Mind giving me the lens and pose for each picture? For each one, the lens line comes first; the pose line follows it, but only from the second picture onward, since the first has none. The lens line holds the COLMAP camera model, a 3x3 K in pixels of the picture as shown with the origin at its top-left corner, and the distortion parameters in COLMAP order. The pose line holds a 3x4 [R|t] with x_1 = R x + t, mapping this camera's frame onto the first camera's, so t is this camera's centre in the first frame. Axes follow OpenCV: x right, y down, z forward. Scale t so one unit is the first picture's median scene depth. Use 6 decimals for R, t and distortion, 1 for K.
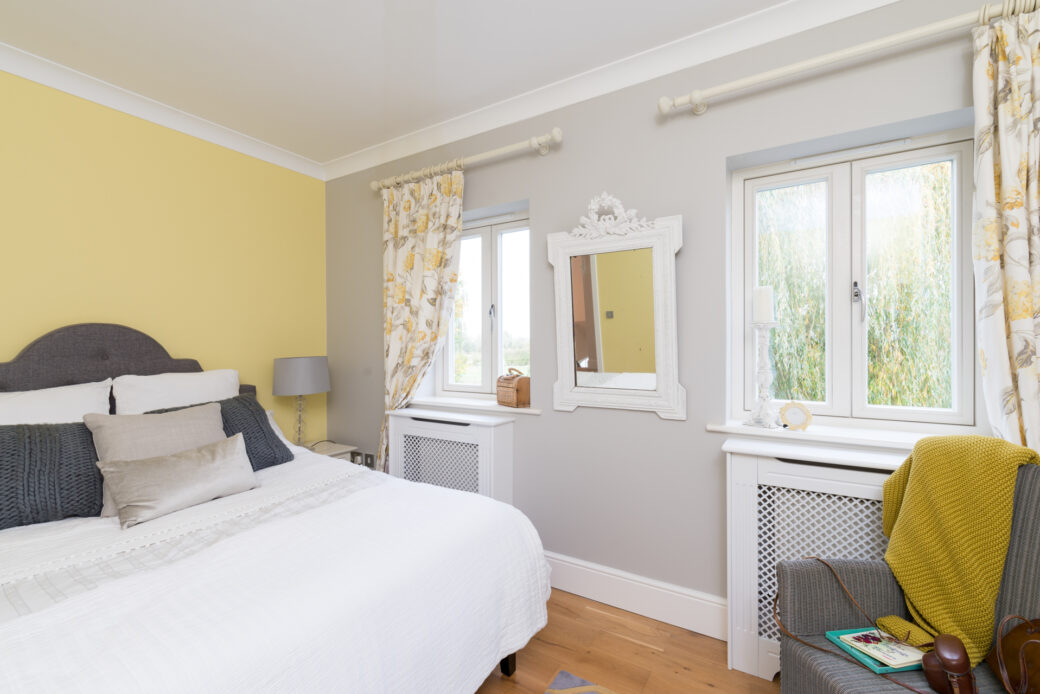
lens RADIAL K [[460.1, 0, 520.0], [0, 460.1, 347.0], [0, 0, 1]] dist [0.000624, -0.000032]
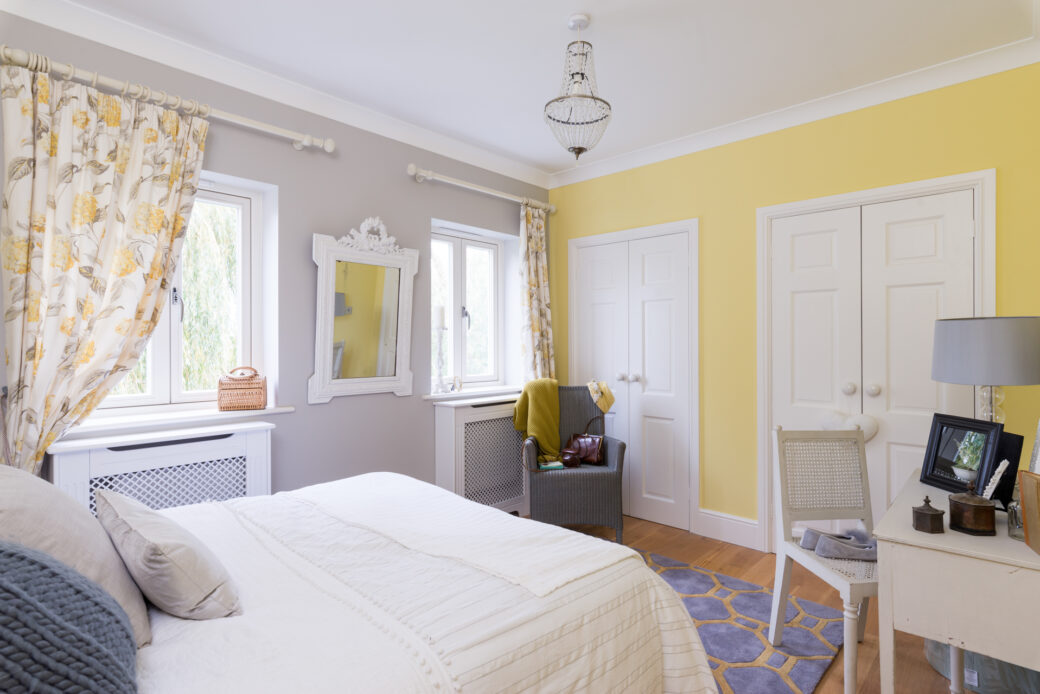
lens RADIAL K [[535.8, 0, 520.0], [0, 535.8, 347.0], [0, 0, 1]] dist [-0.000650, -0.000094]
pose [[0.183019, -0.000797, 0.983109, -0.967127], [0.002103, 0.999998, 0.000419, 0.009490], [-0.983107, 0.001991, 0.183020, 0.305547]]
